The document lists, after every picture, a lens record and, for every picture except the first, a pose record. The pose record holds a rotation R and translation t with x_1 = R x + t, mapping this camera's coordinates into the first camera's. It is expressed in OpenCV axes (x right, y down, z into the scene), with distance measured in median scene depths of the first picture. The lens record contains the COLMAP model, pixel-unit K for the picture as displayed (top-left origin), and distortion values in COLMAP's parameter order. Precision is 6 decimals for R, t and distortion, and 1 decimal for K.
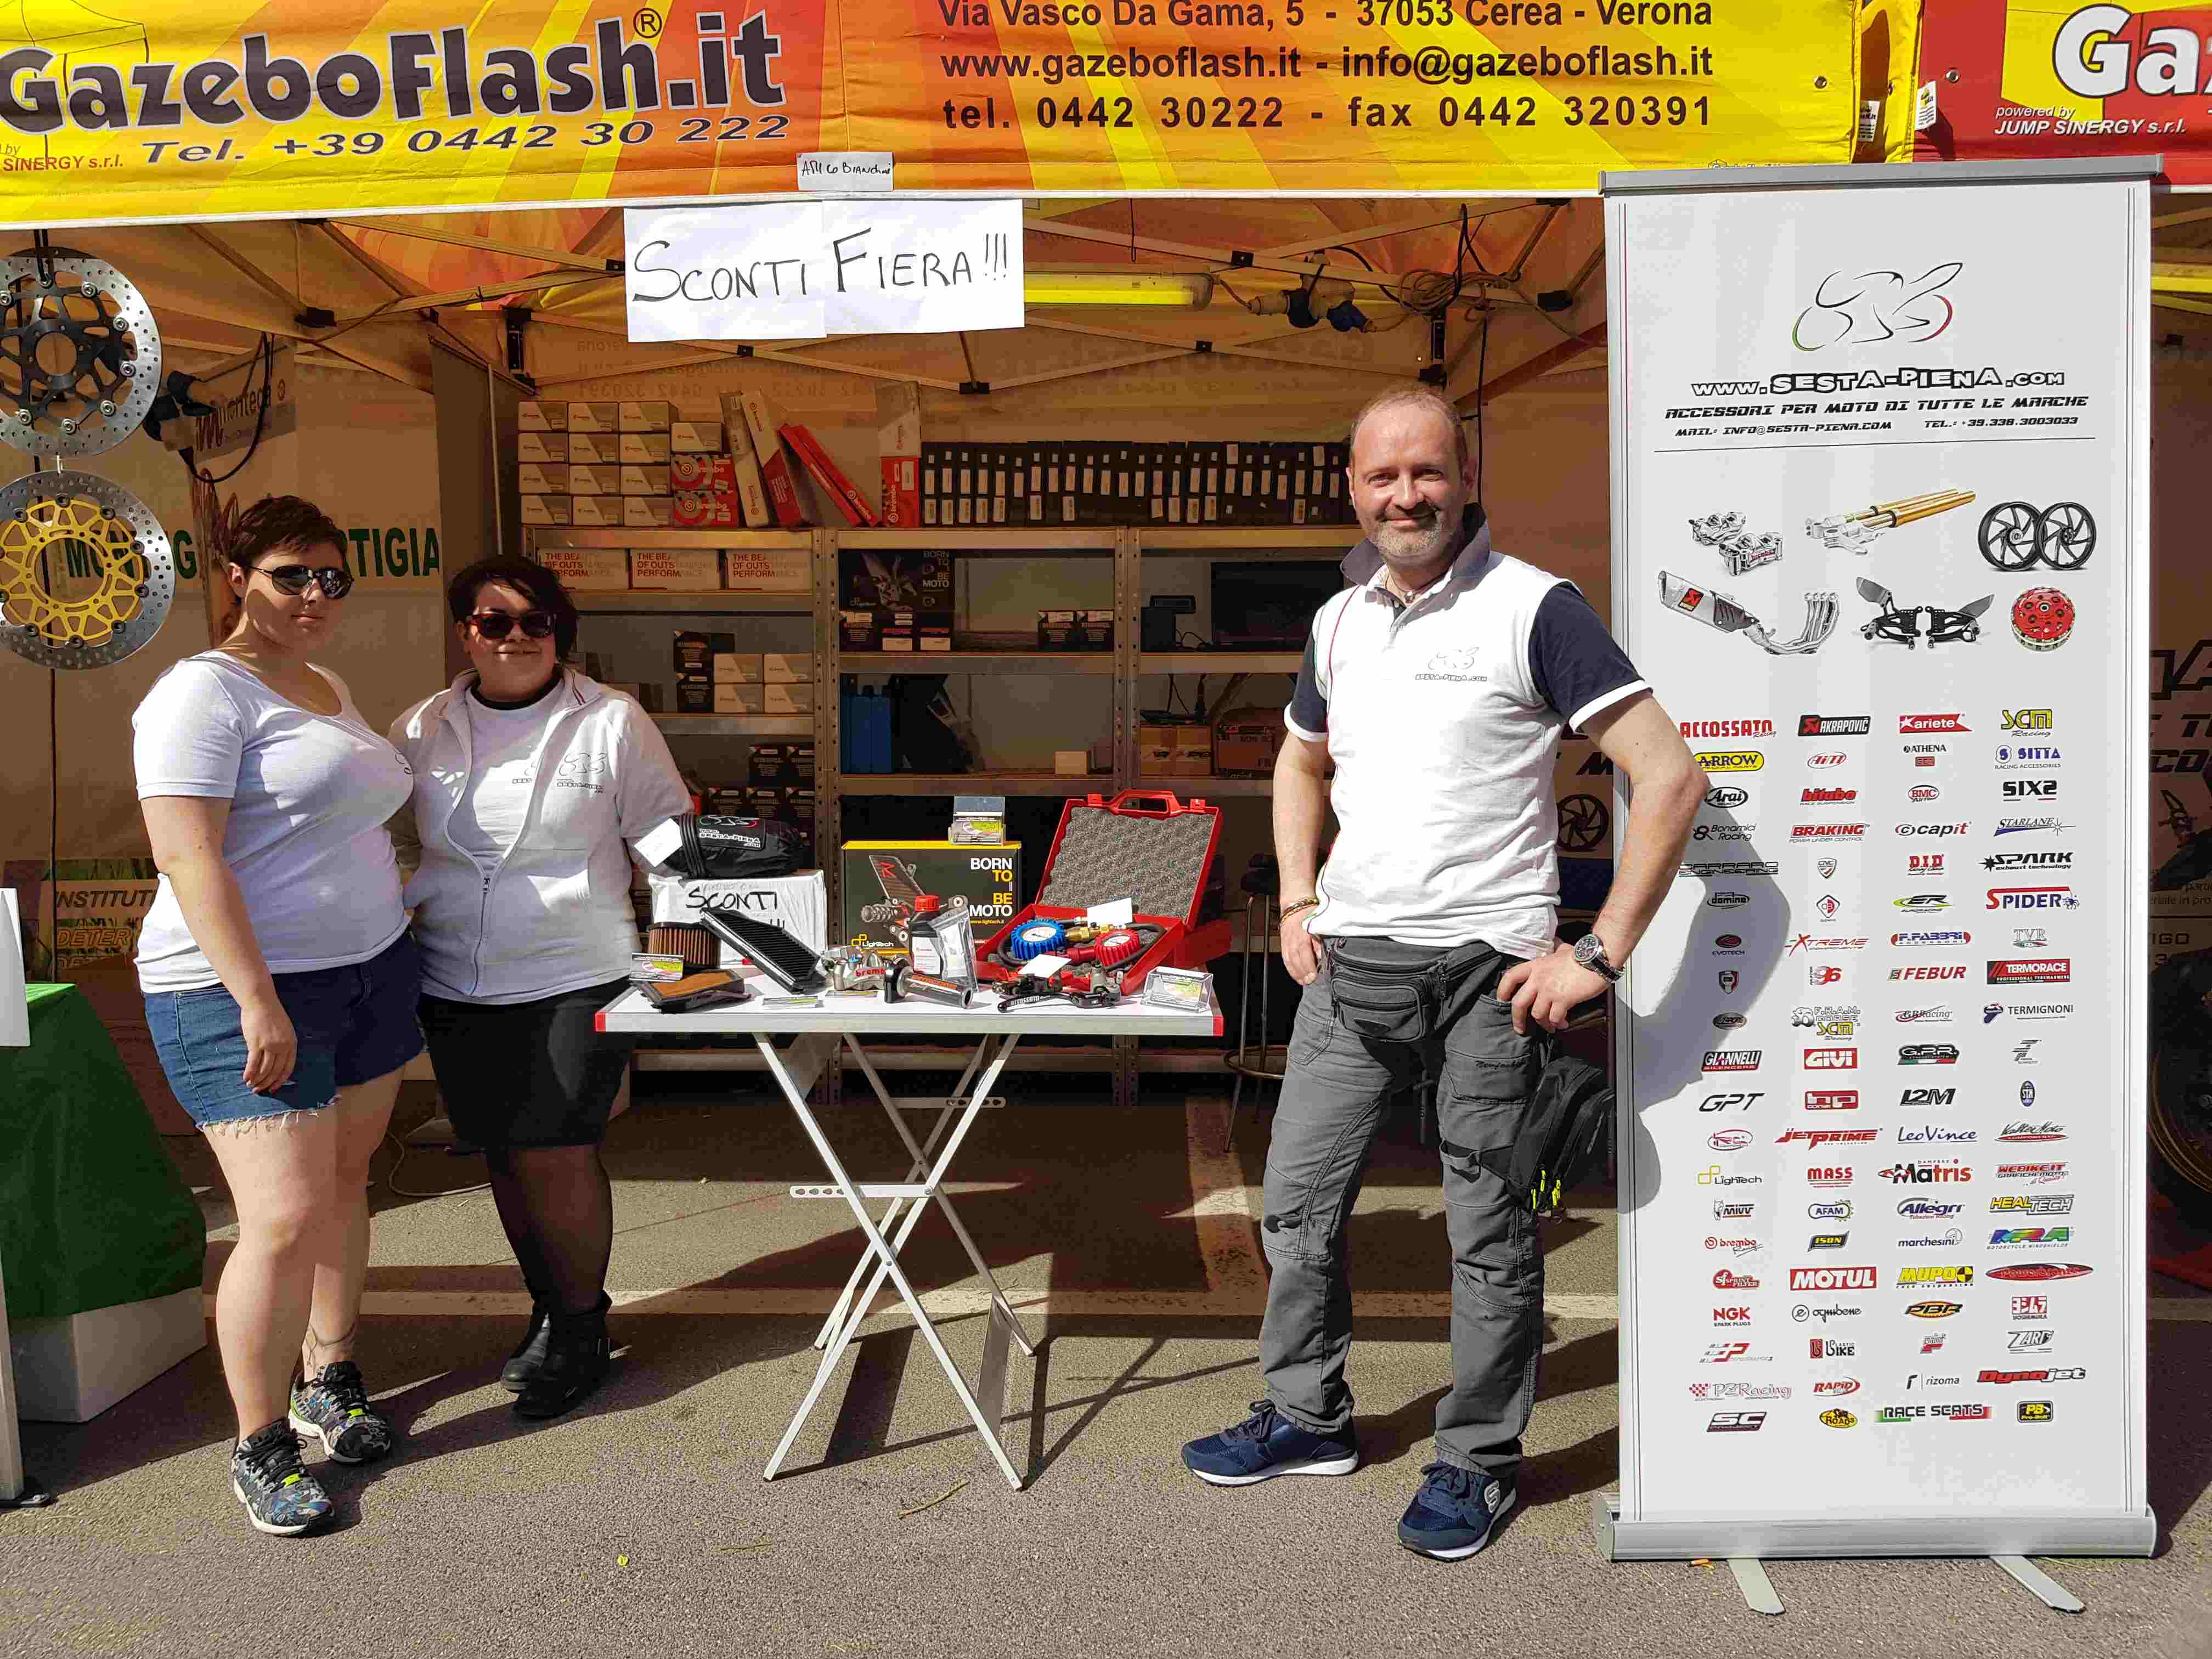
lens RADIAL K [[1683.5, 0, 1286.6], [0, 1683.5, 908.5], [0, 0, 1]] dist [0.023284, -0.033485]
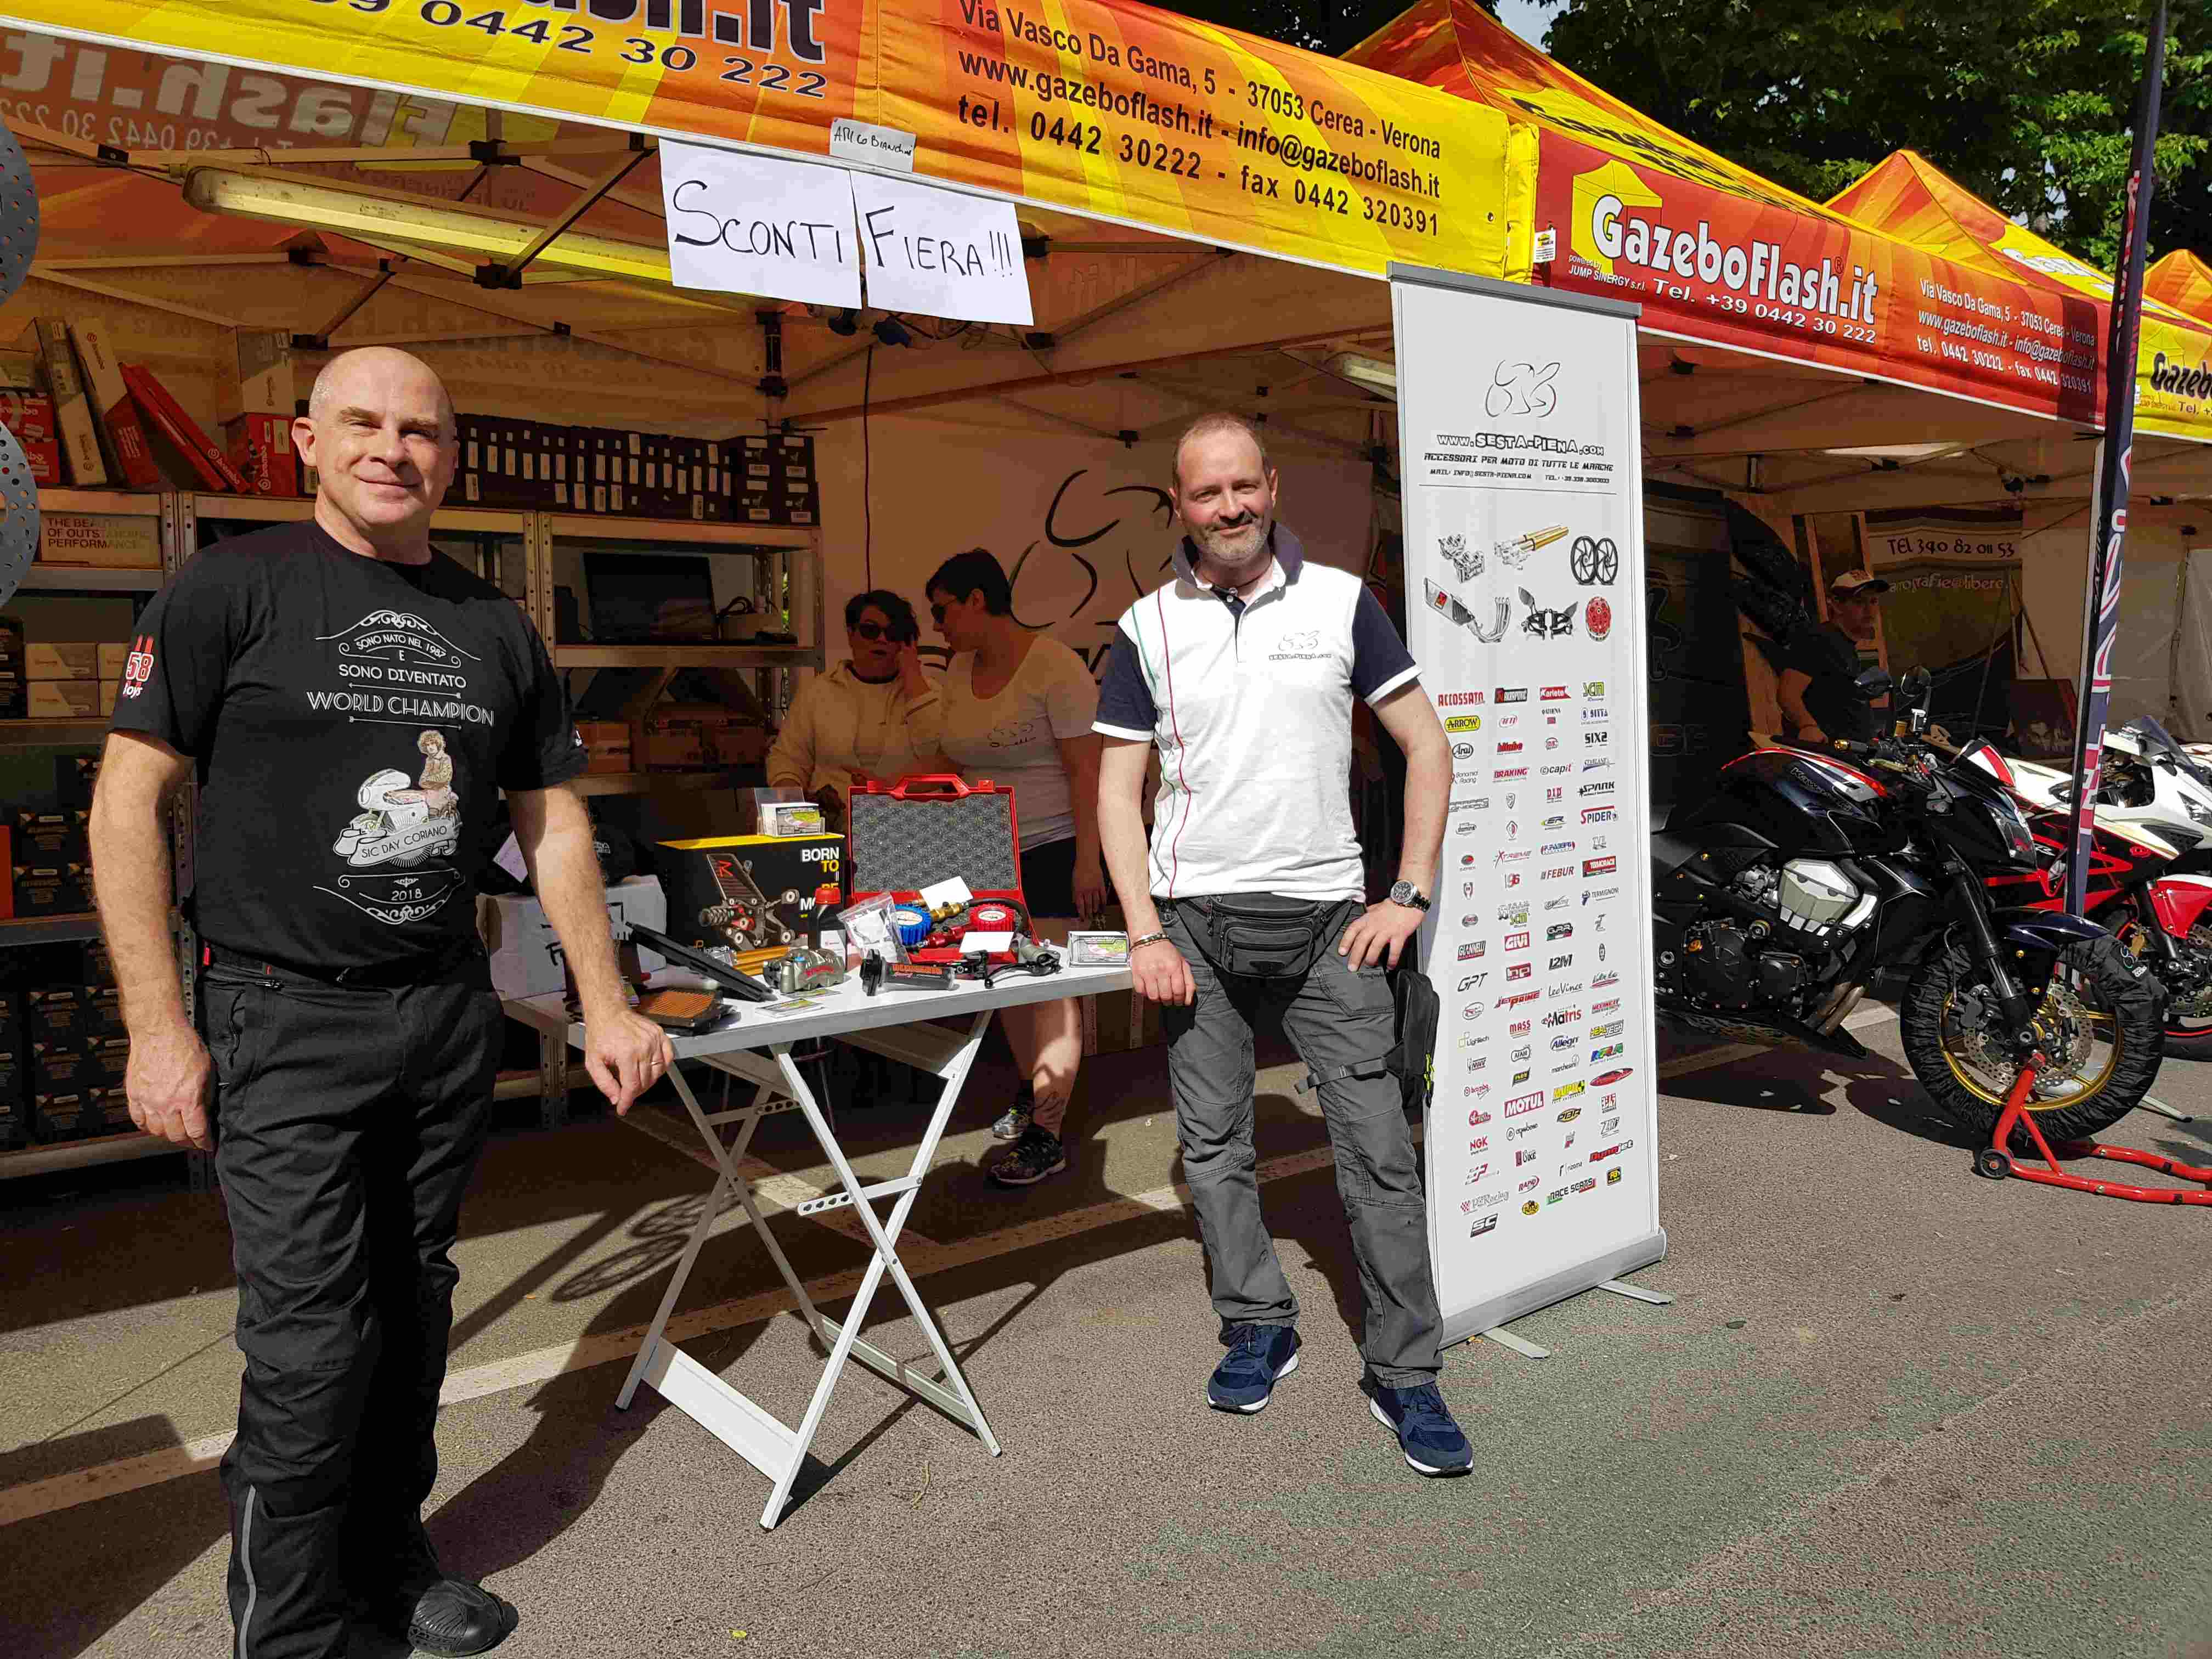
lens RADIAL K [[1734.3, 0, 1062.7], [0, 1734.3, 915.6], [0, 0, 1]] dist [0.066822, -0.116799]
pose [[0.763503, -0.092957, 0.639079, -0.868949], [0.096814, 0.994879, 0.029047, -0.008192], [-0.638506, 0.039694, 0.768593, 0.163469]]
